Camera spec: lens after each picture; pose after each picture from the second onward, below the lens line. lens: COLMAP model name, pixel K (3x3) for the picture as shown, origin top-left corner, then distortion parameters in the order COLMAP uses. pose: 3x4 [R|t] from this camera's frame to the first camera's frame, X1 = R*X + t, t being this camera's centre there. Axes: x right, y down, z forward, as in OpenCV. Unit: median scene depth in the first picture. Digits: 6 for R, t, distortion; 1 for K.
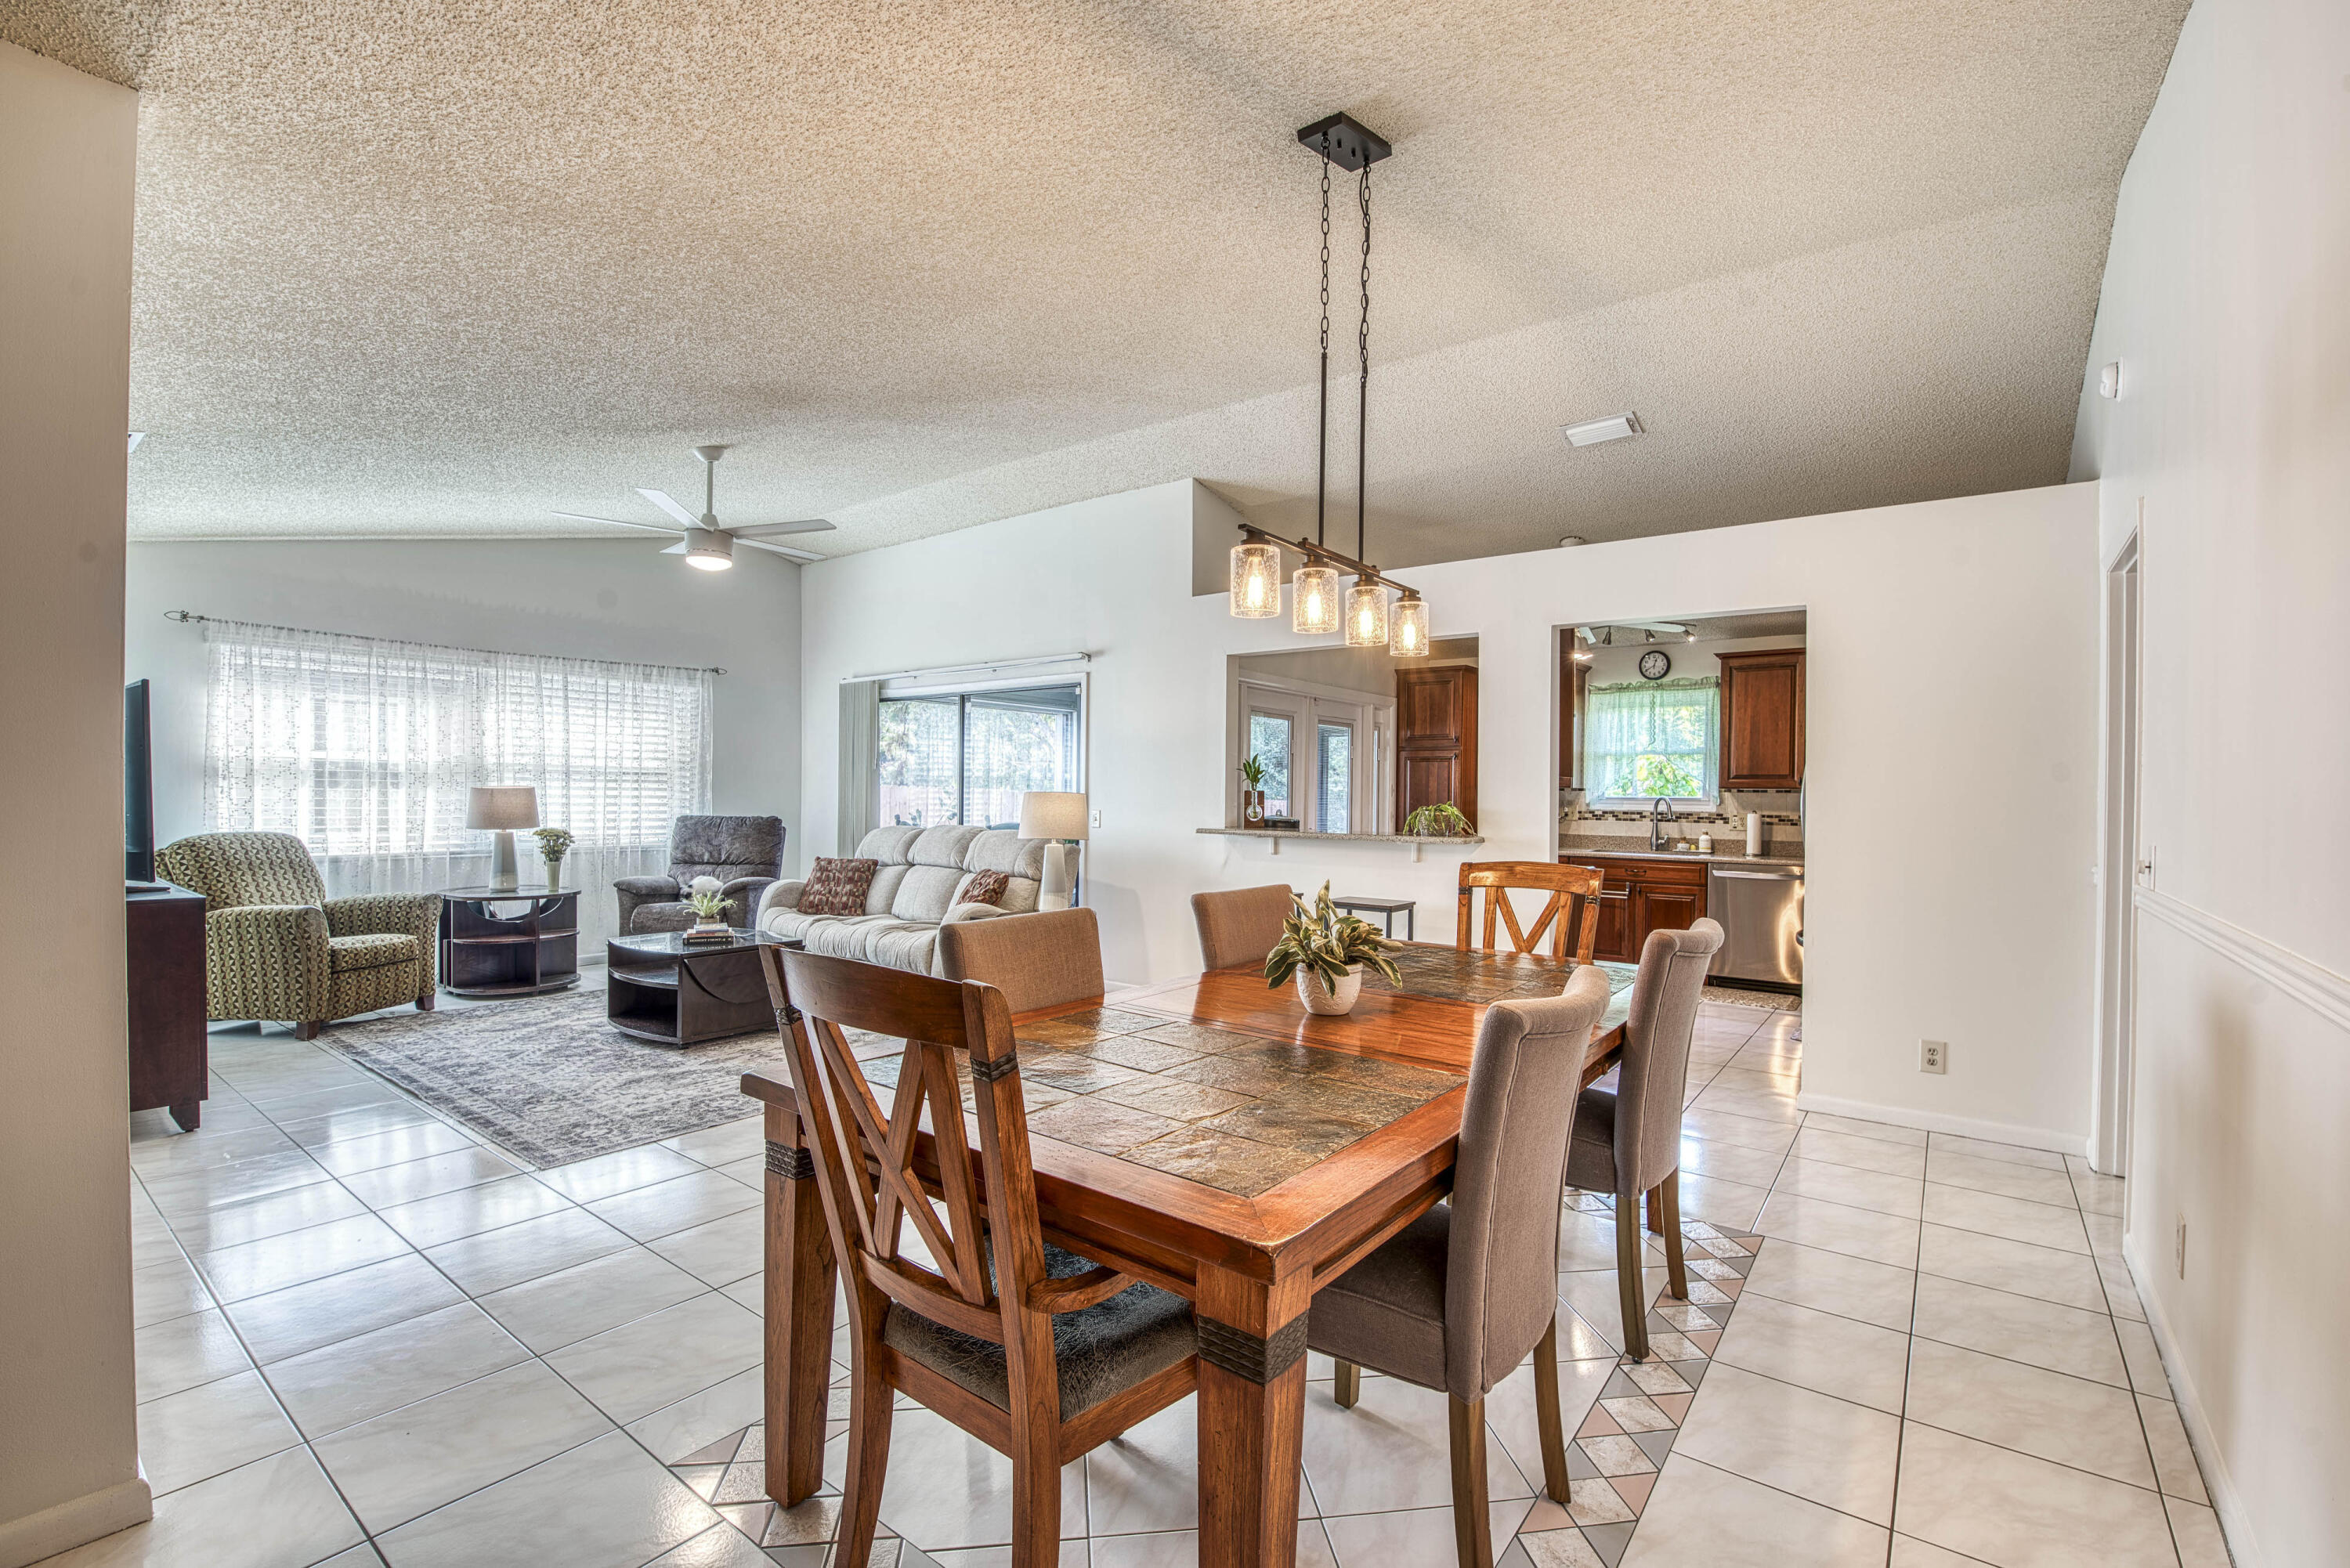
lens RADIAL K [[1009.3, 0, 1201.3], [0, 1009.3, 805.9], [0, 0, 1]] dist [-0.000432, -0.012350]
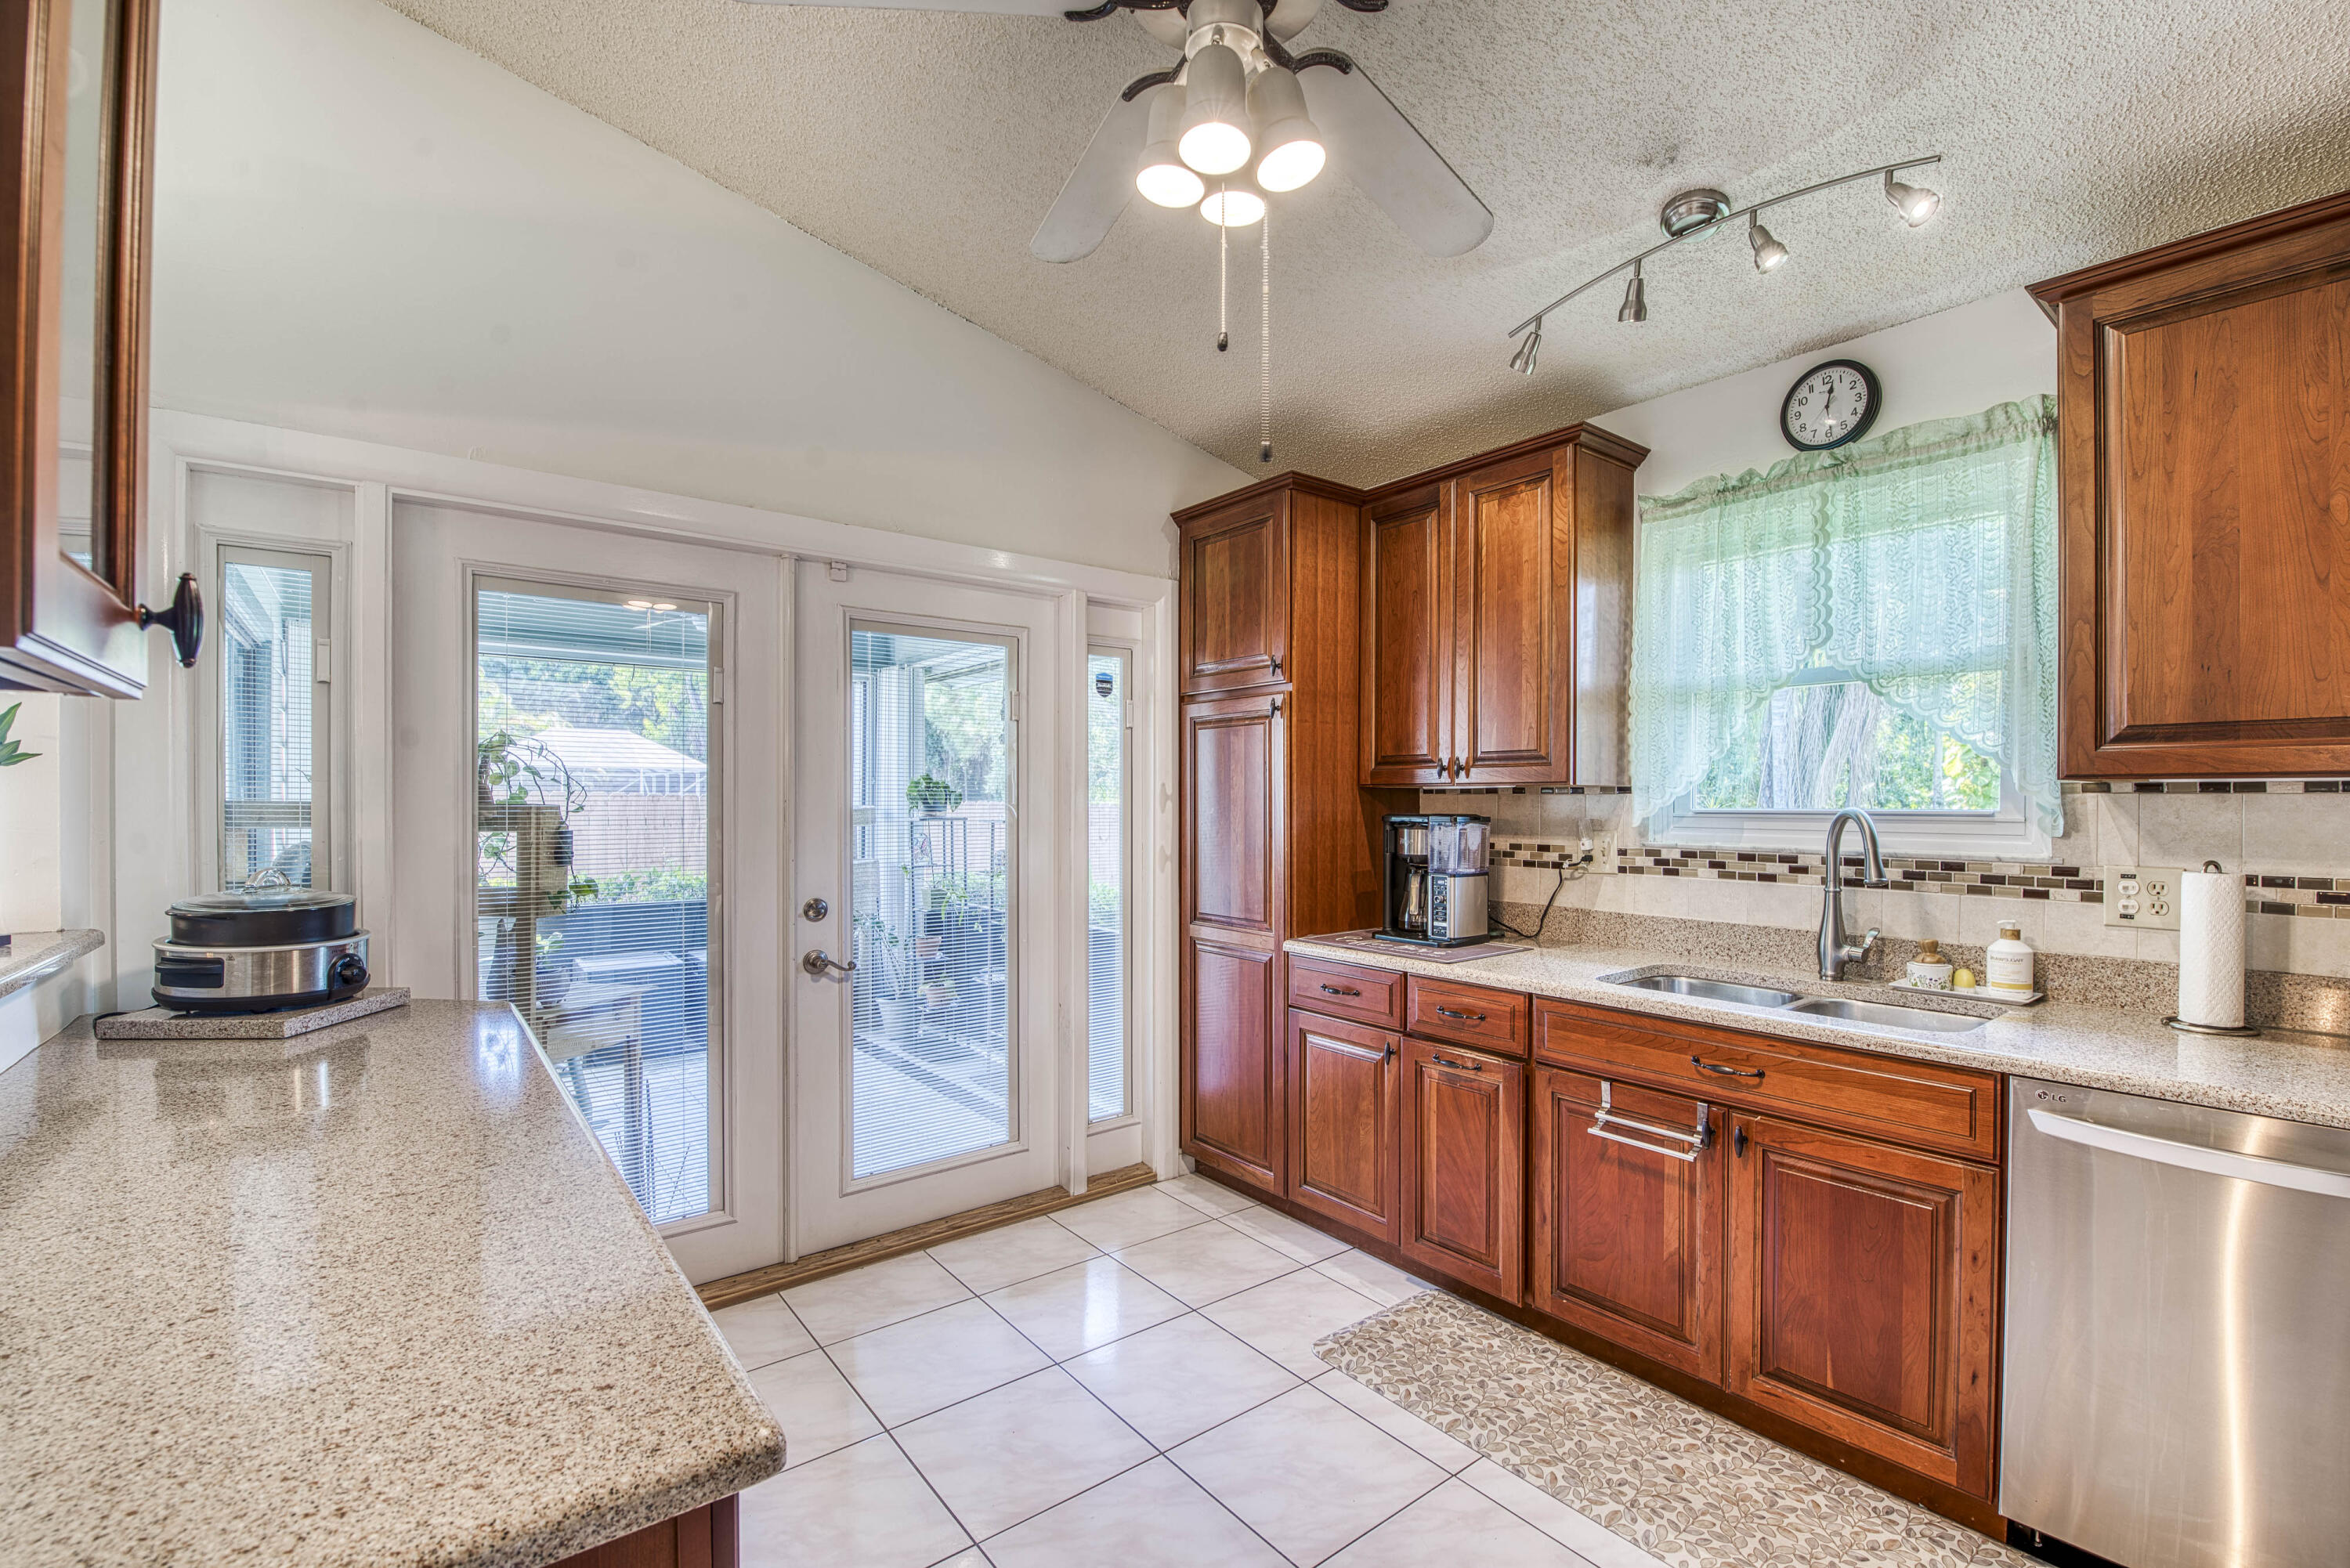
lens RADIAL K [[1009.3, 0, 1201.3], [0, 1009.3, 805.9], [0, 0, 1]] dist [-0.000432, -0.012350]
pose [[0.967900, -0.007238, -0.251231, 0.369676], [0.005567, 0.999957, -0.007361, -0.009693], [0.251273, 0.005727, 0.967899, 0.703371]]
